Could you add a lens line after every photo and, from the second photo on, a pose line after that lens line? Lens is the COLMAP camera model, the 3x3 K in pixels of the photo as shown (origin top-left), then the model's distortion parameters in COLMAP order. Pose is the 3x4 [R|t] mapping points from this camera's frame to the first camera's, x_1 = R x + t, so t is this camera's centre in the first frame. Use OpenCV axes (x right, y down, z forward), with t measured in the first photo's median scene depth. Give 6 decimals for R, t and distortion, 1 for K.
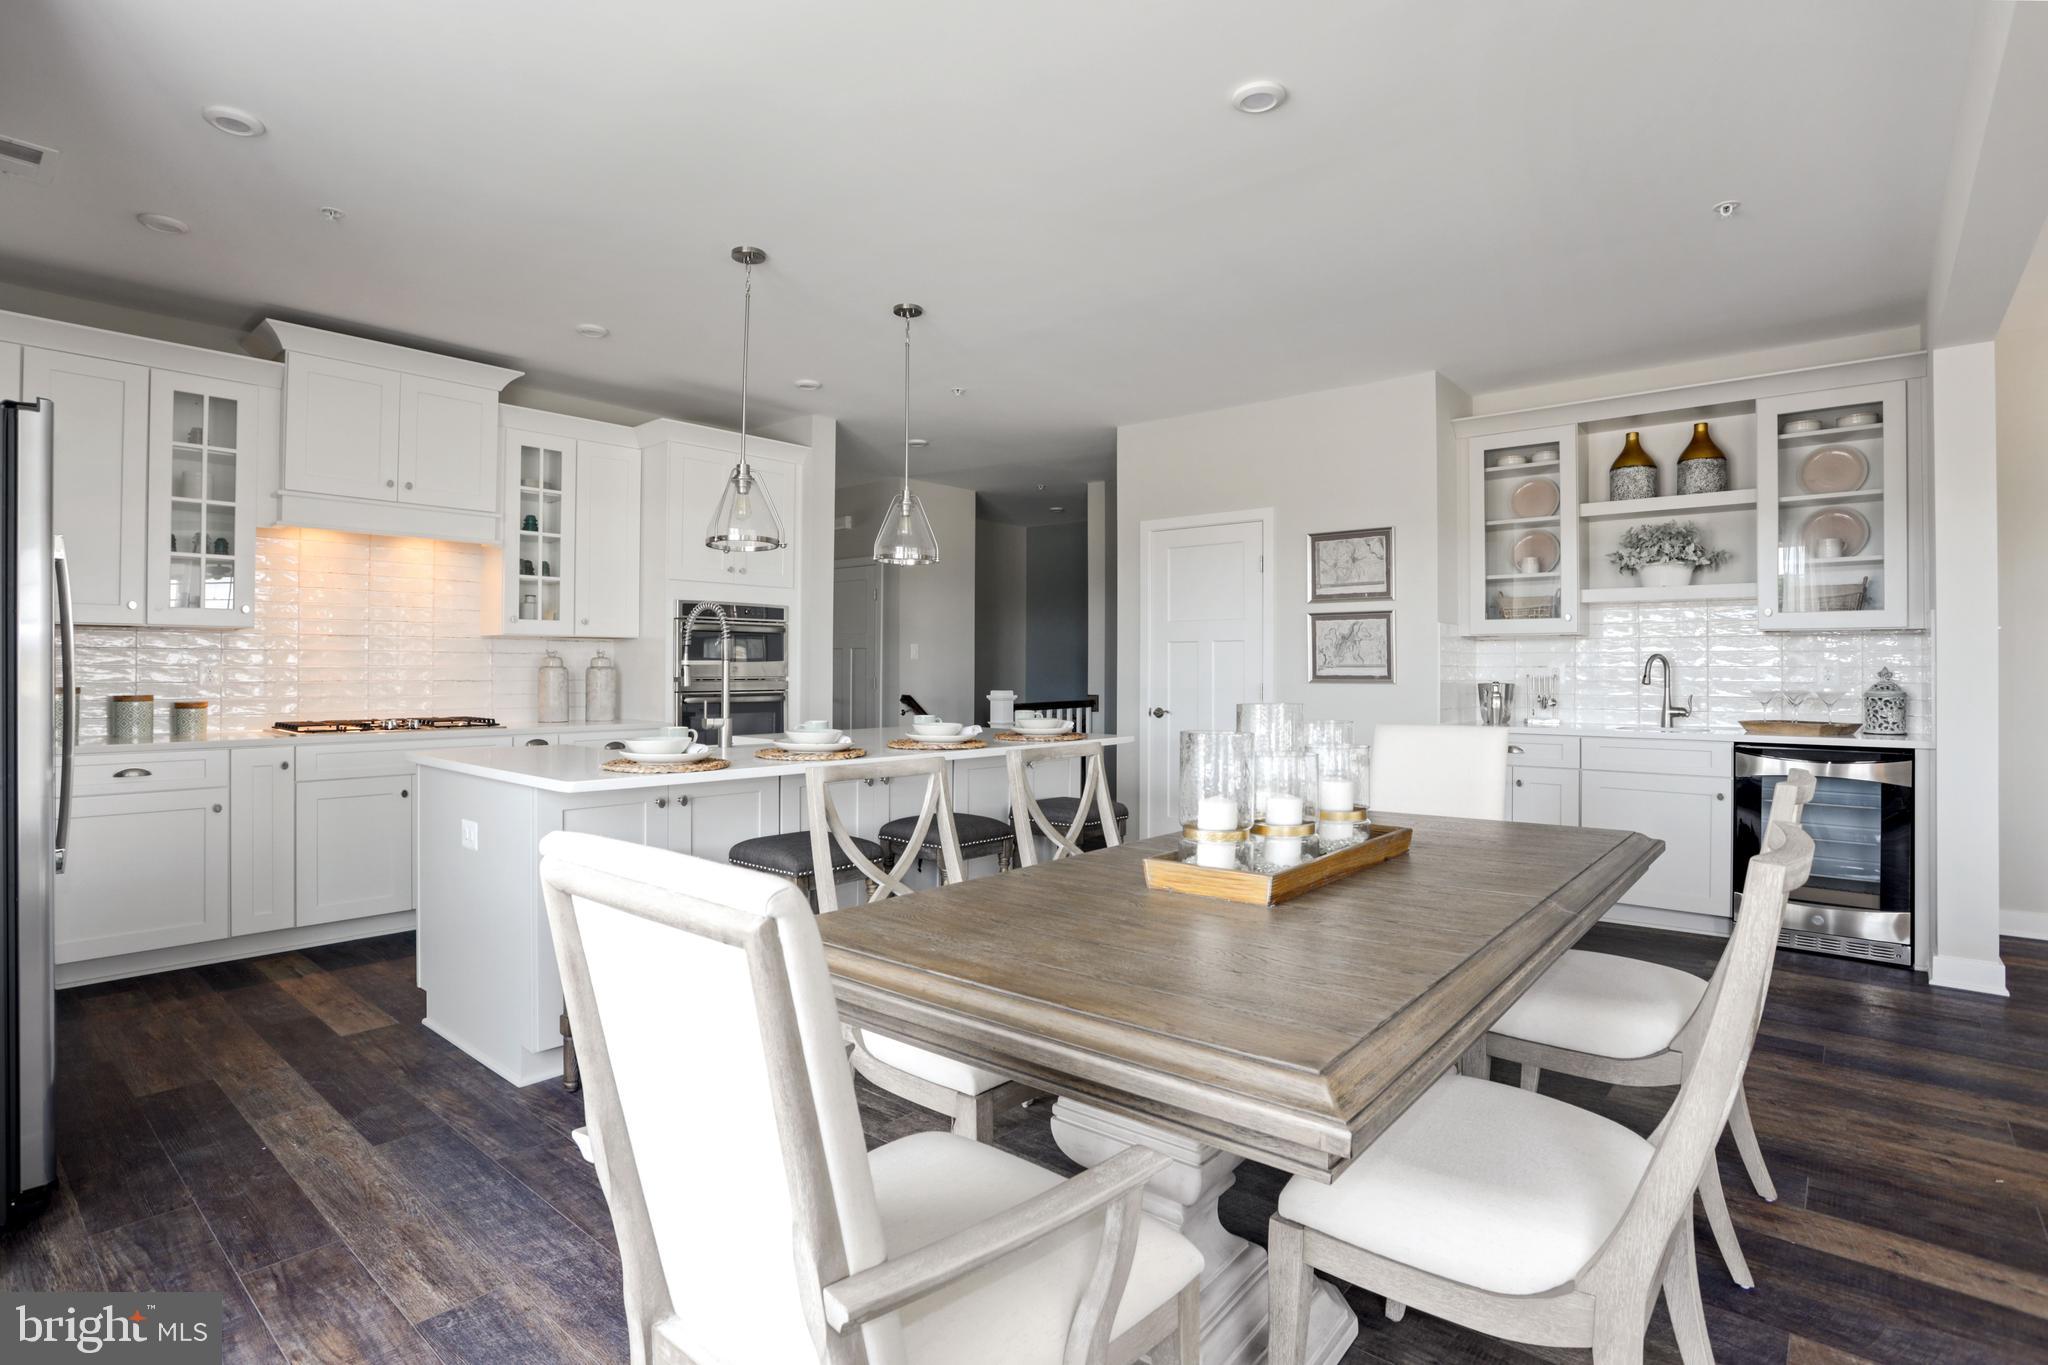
lens RADIAL K [[980.3, 0, 1025.5], [0, 980.3, 662.4], [0, 0, 1]] dist [-0.019558, 0.002537]
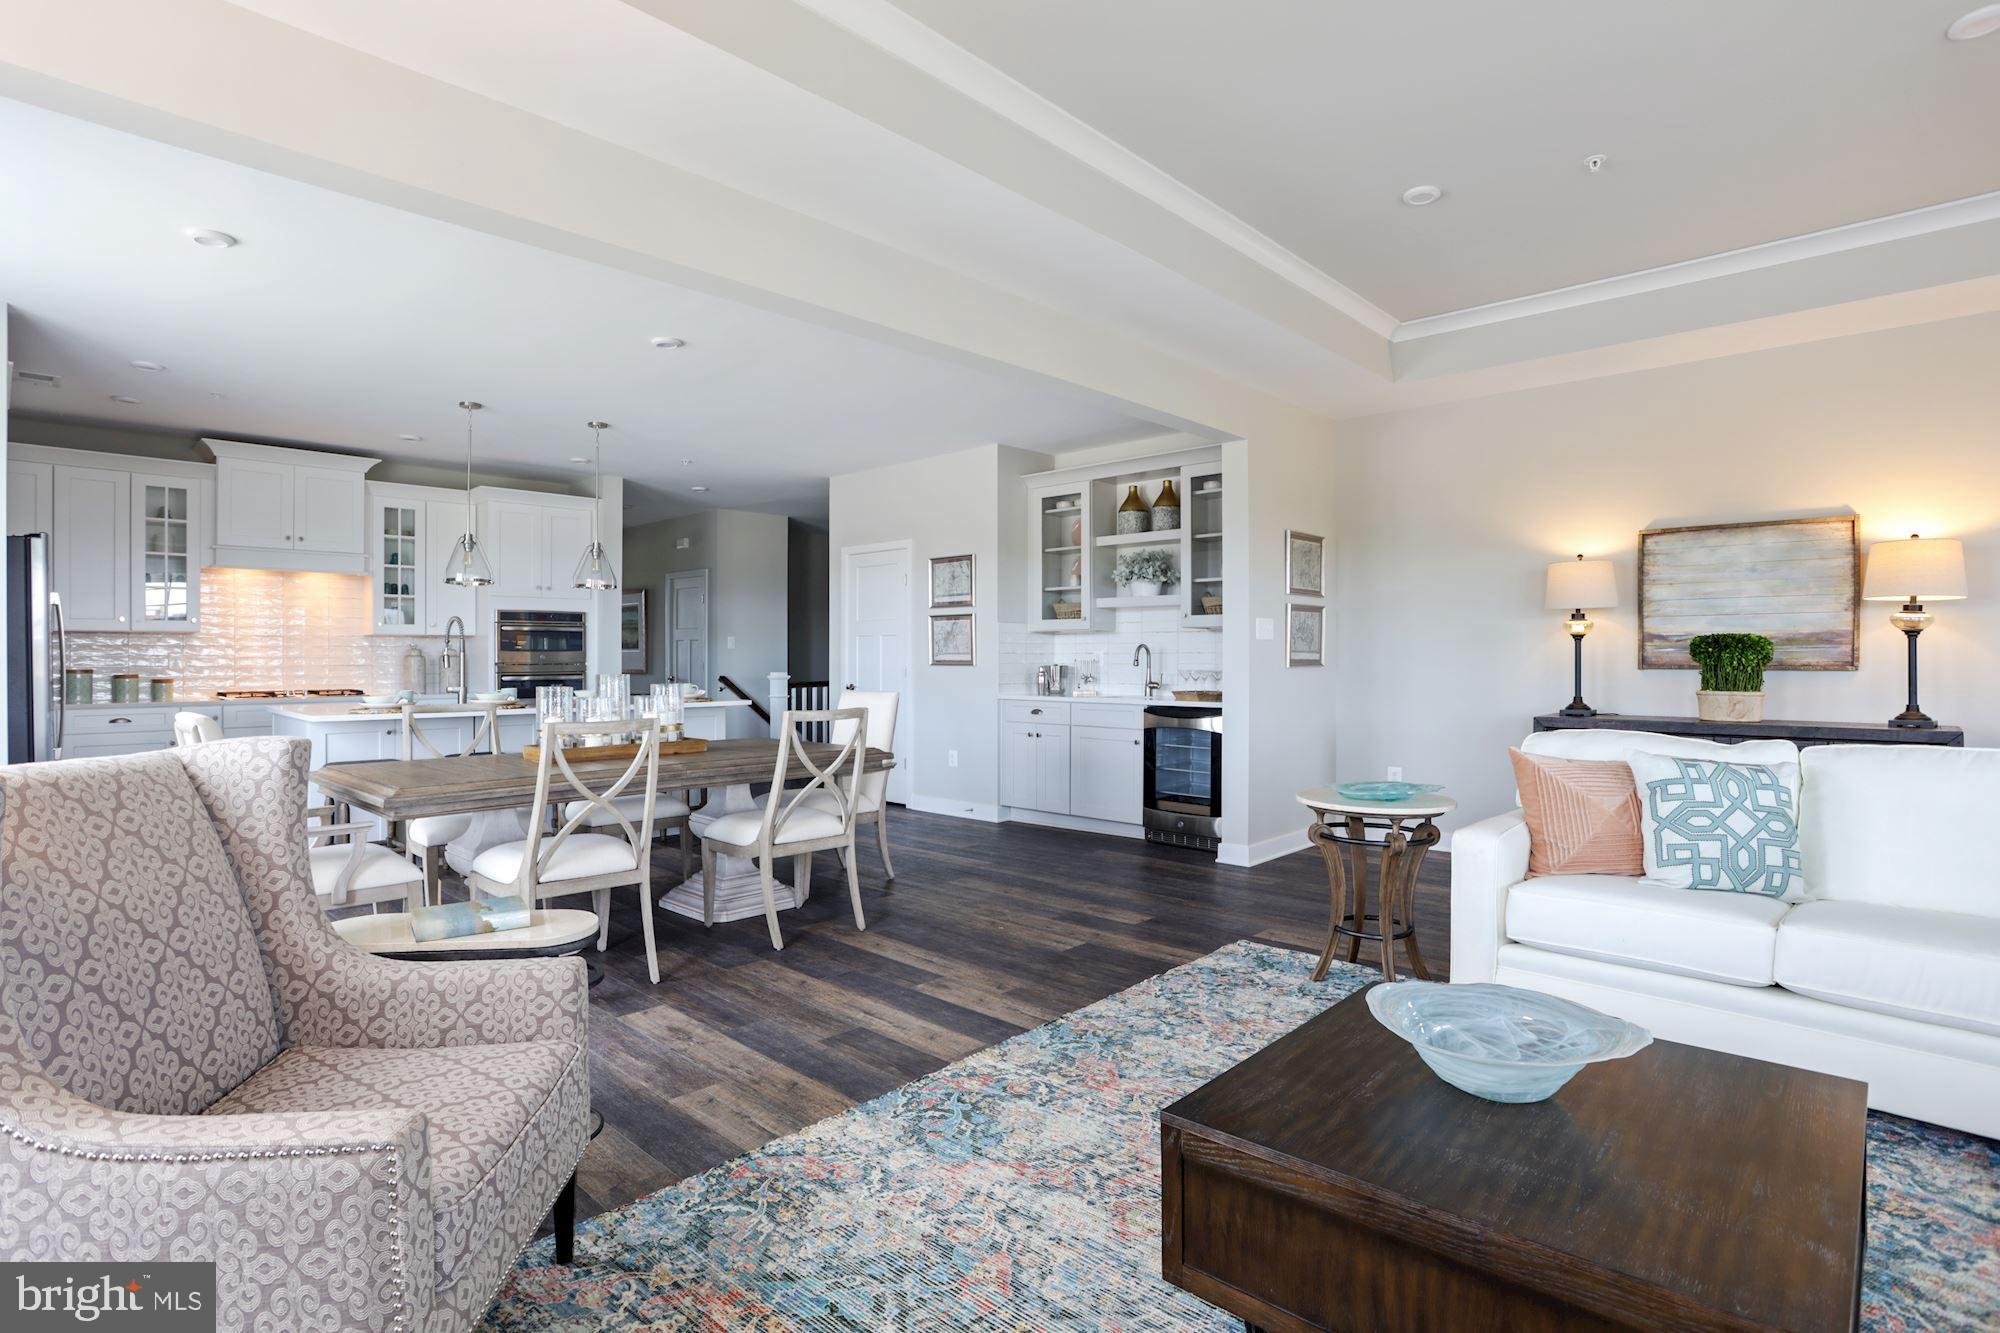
lens RADIAL K [[957.3, 0, 998.7], [0, 957.3, 665.9], [0, 0, 1]] dist [-0.019558, 0.002537]
pose [[0.997629, -0.002915, -0.068761, 0.524719], [0.003997, 0.999870, 0.015605, 0.000749], [0.068707, -0.015843, 0.997511, -0.389267]]
